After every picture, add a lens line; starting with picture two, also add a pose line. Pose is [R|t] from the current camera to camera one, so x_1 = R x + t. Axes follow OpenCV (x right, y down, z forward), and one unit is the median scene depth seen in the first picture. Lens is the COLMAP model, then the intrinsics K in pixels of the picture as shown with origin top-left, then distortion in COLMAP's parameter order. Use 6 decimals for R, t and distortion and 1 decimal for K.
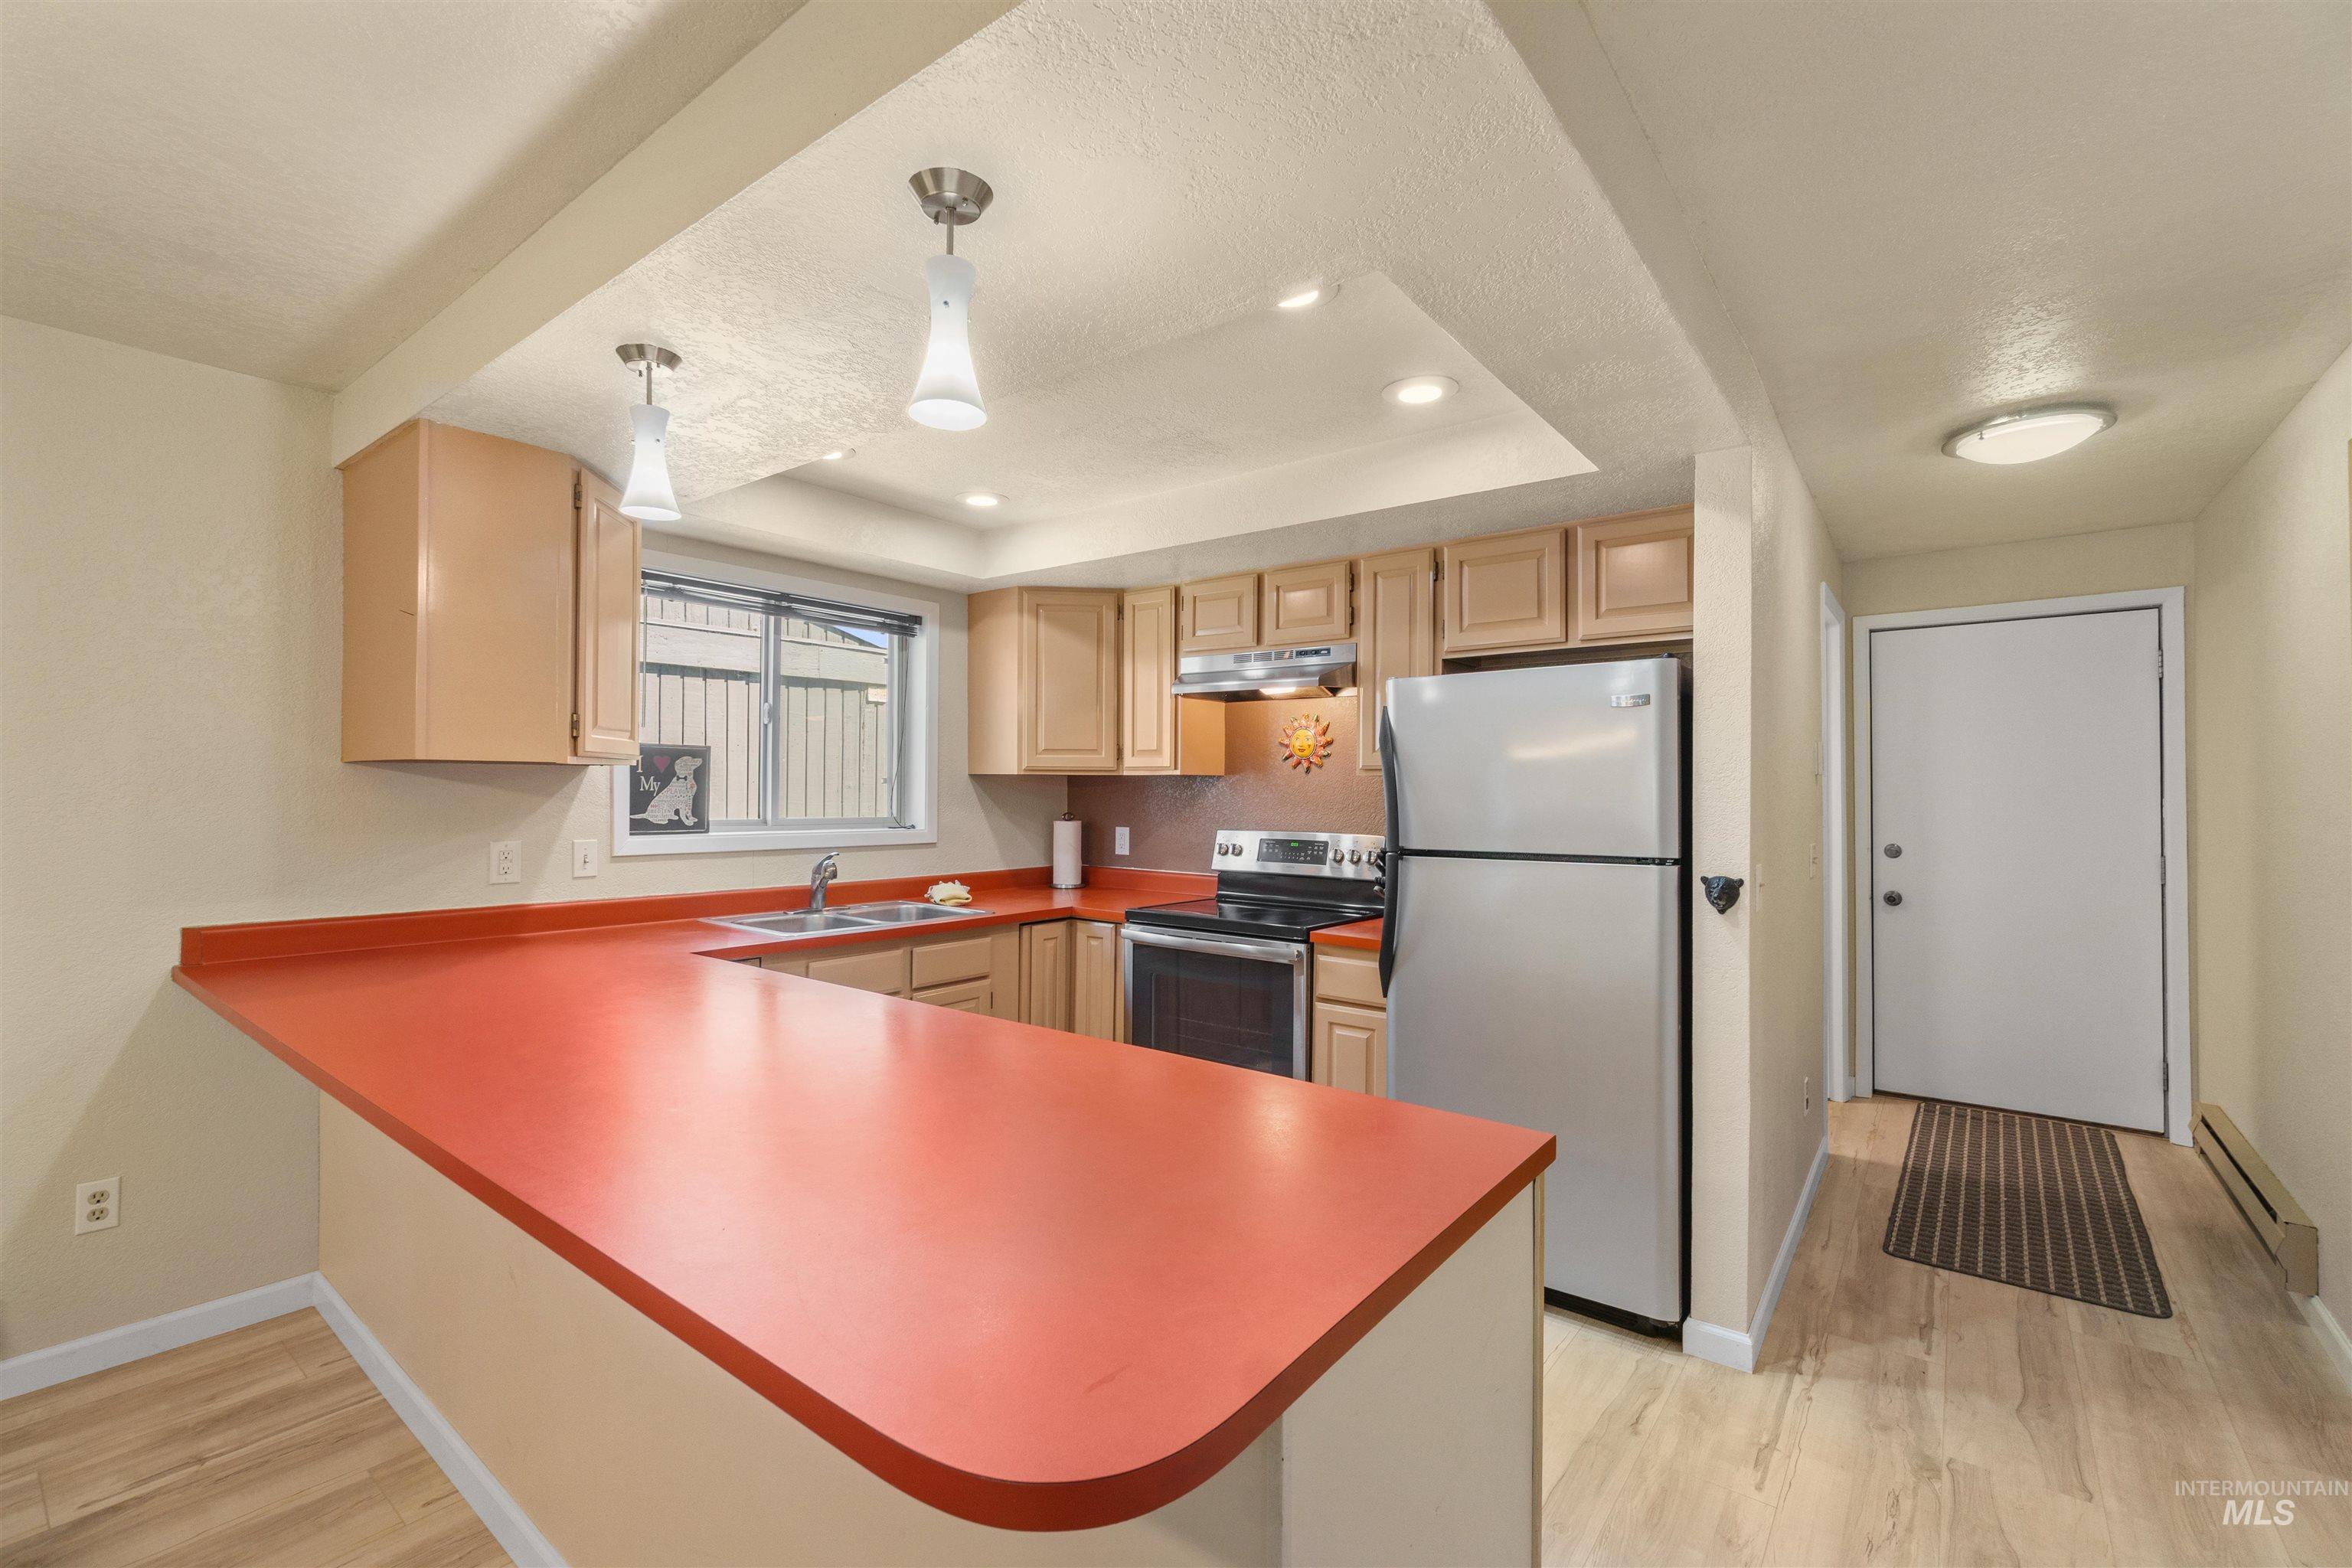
lens RADIAL K [[1014.3, 0, 1158.5], [0, 1014.3, 787.2], [0, 0, 1]] dist [-0.006243, 0.002783]
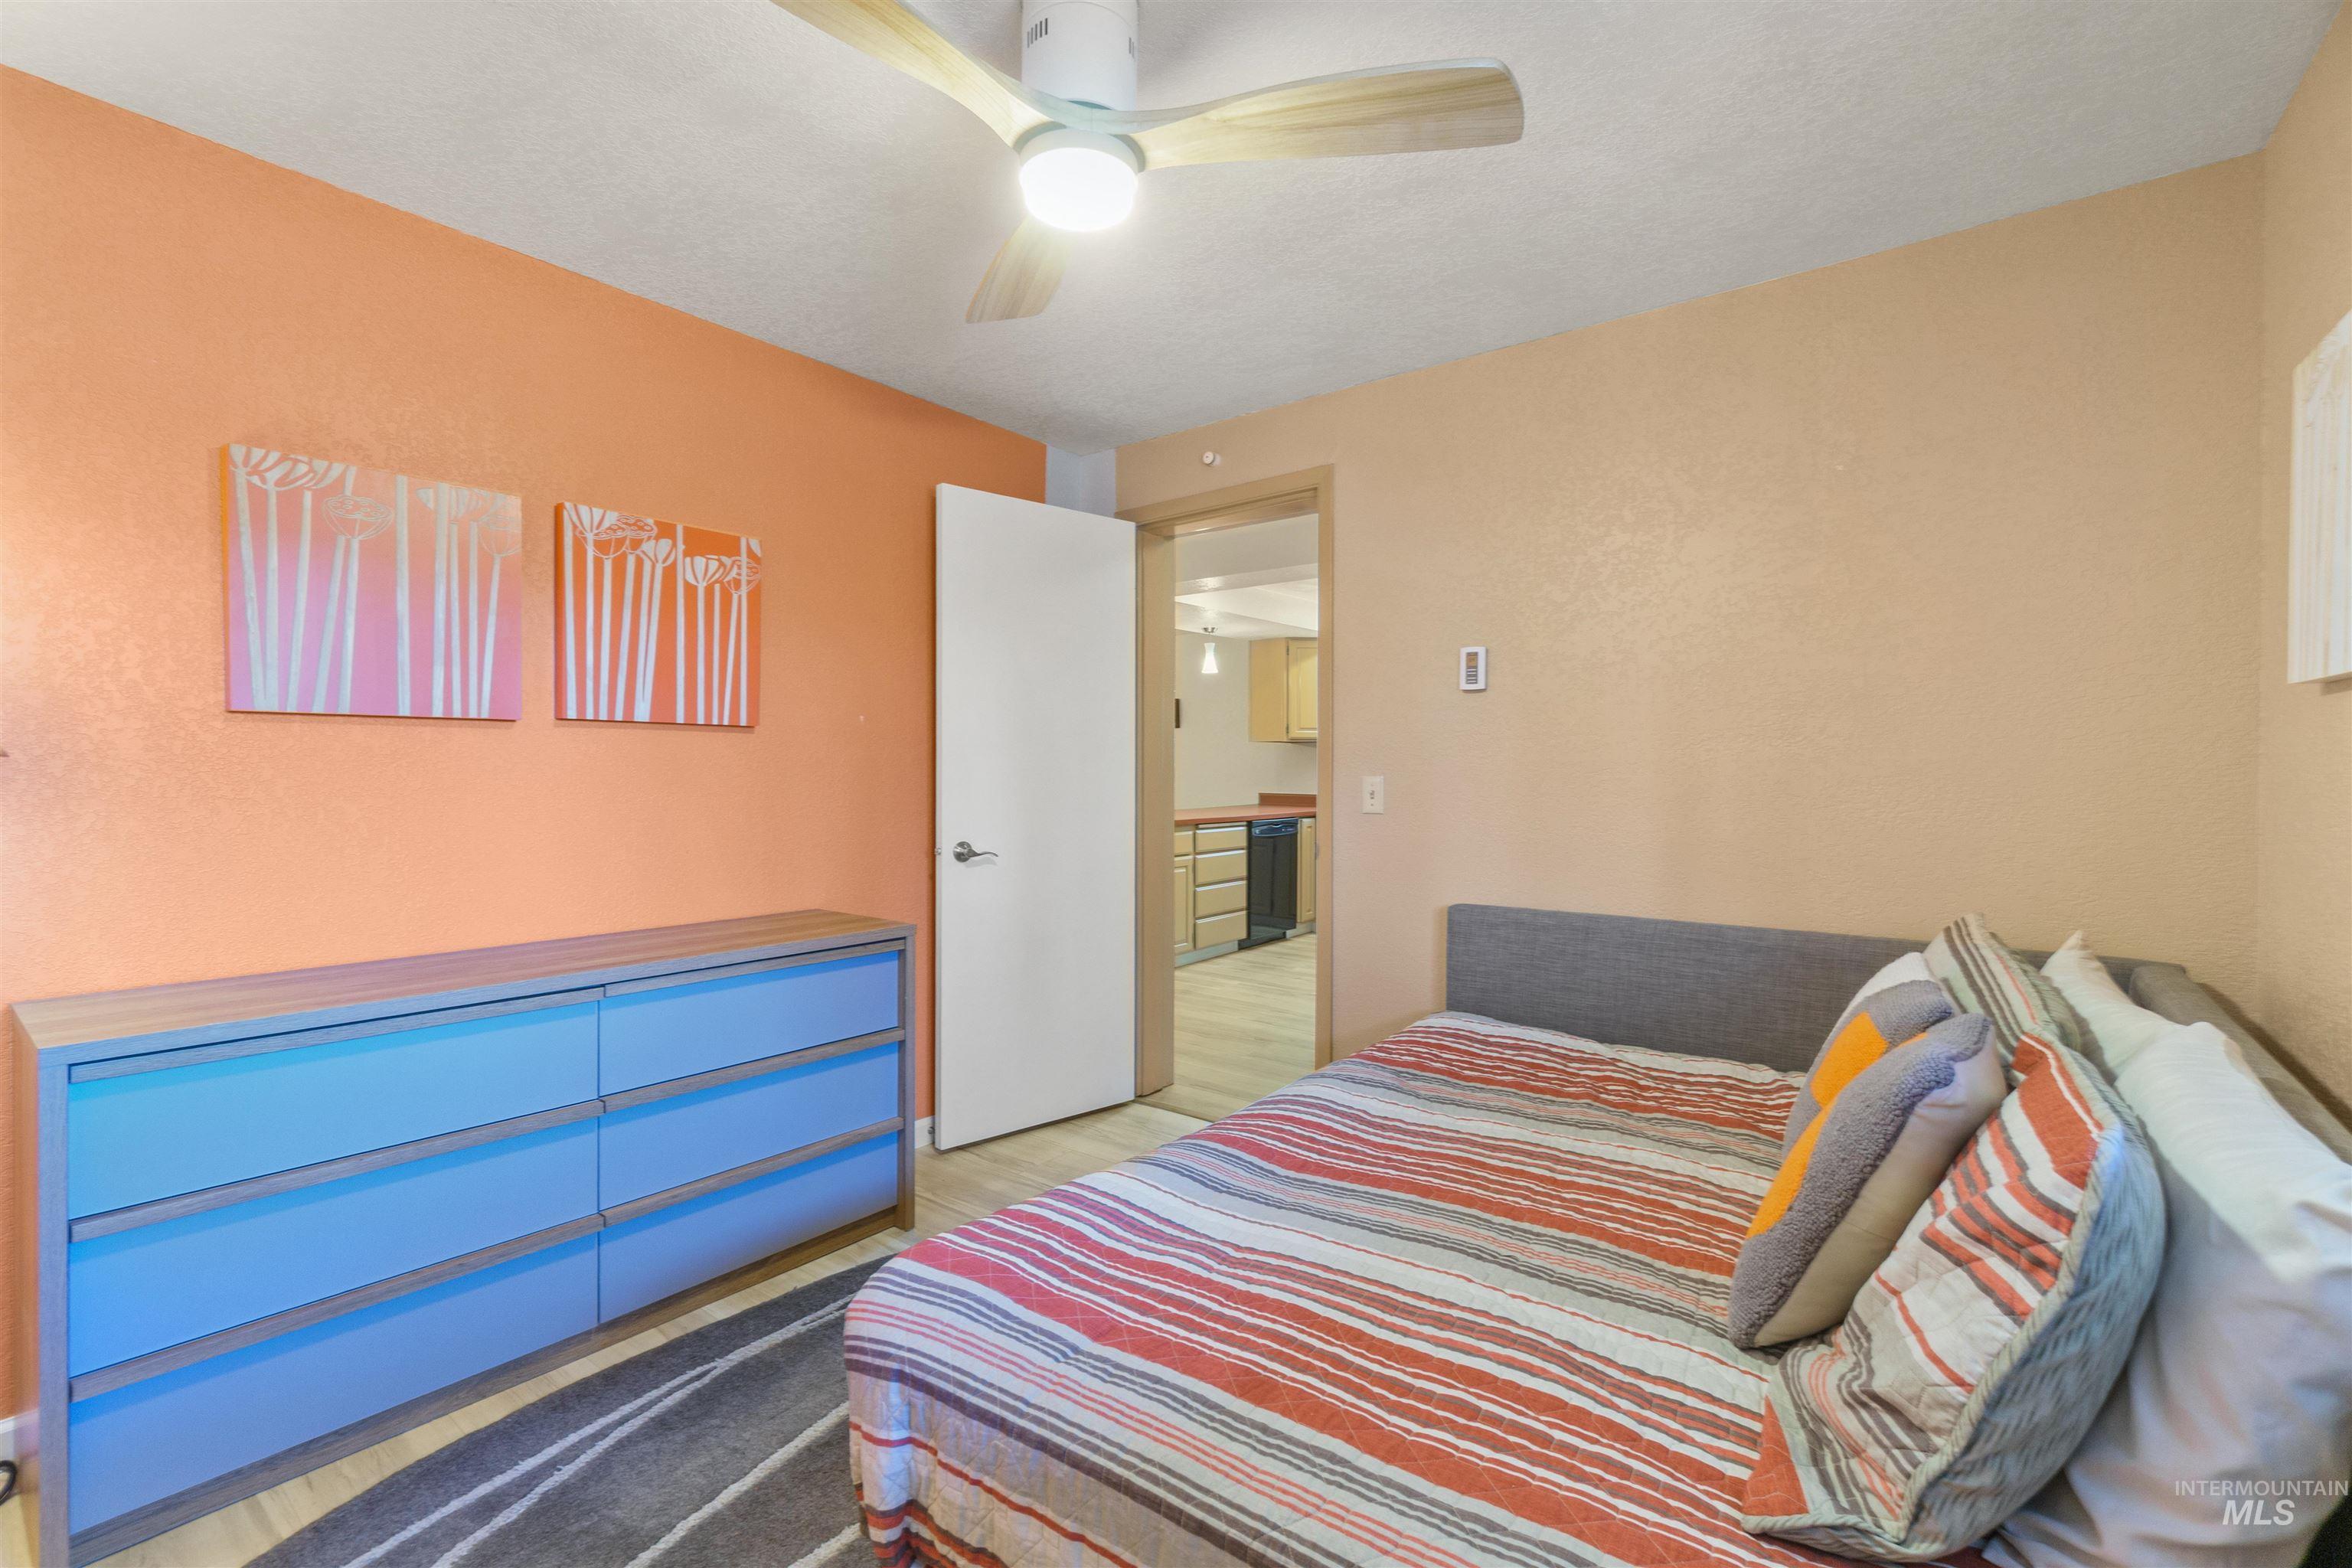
lens RADIAL K [[1014.3, 0, 1178.4], [0, 1014.3, 779.9], [0, 0, 1]] dist [-0.006243, 0.002783]
pose [[0.022466, 0.001203, -0.999747, 1.699540], [-0.000199, 0.999999, 0.001199, 0.060875], [0.999748, 0.000172, 0.022466, 0.441104]]
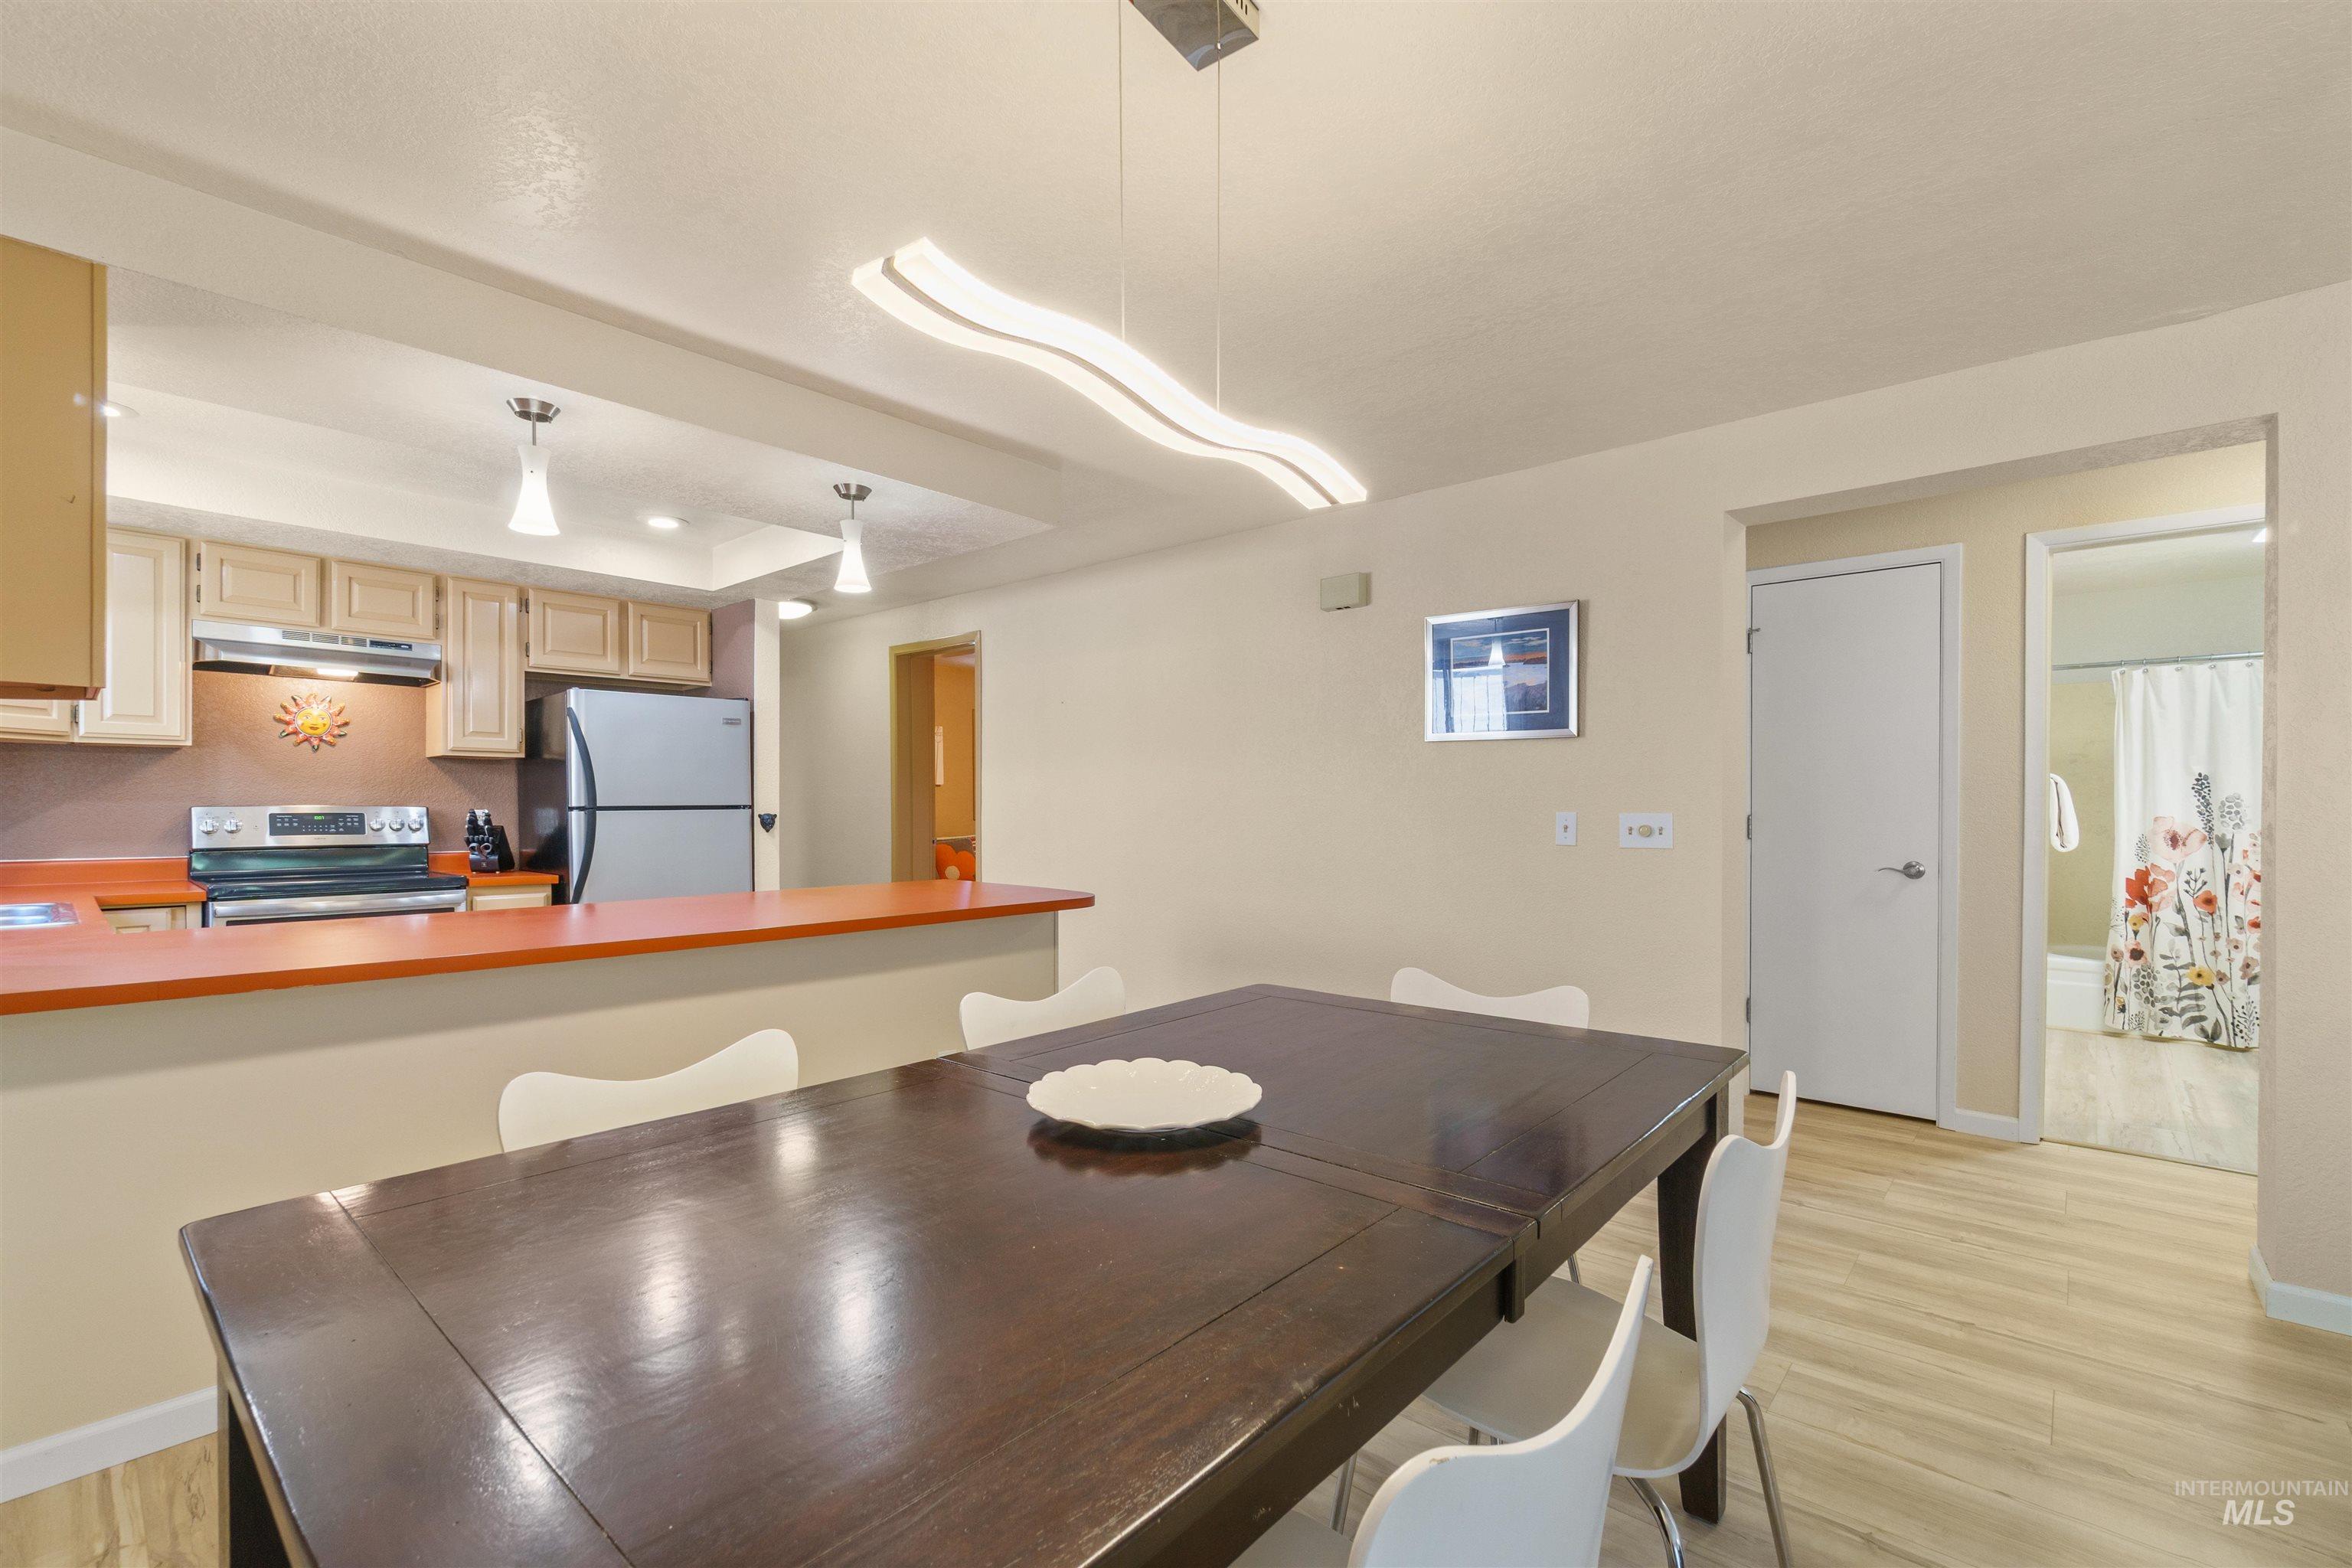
lens RADIAL K [[1014.3, 0, 1151.9], [0, 1014.3, 811.7], [0, 0, 1]] dist [-0.006243, 0.002783]
pose [[0.068809, -0.015204, 0.997514, -0.949809], [-0.002226, 0.999879, 0.015394, 0.035894], [-0.997627, -0.003280, 0.068767, 0.070070]]
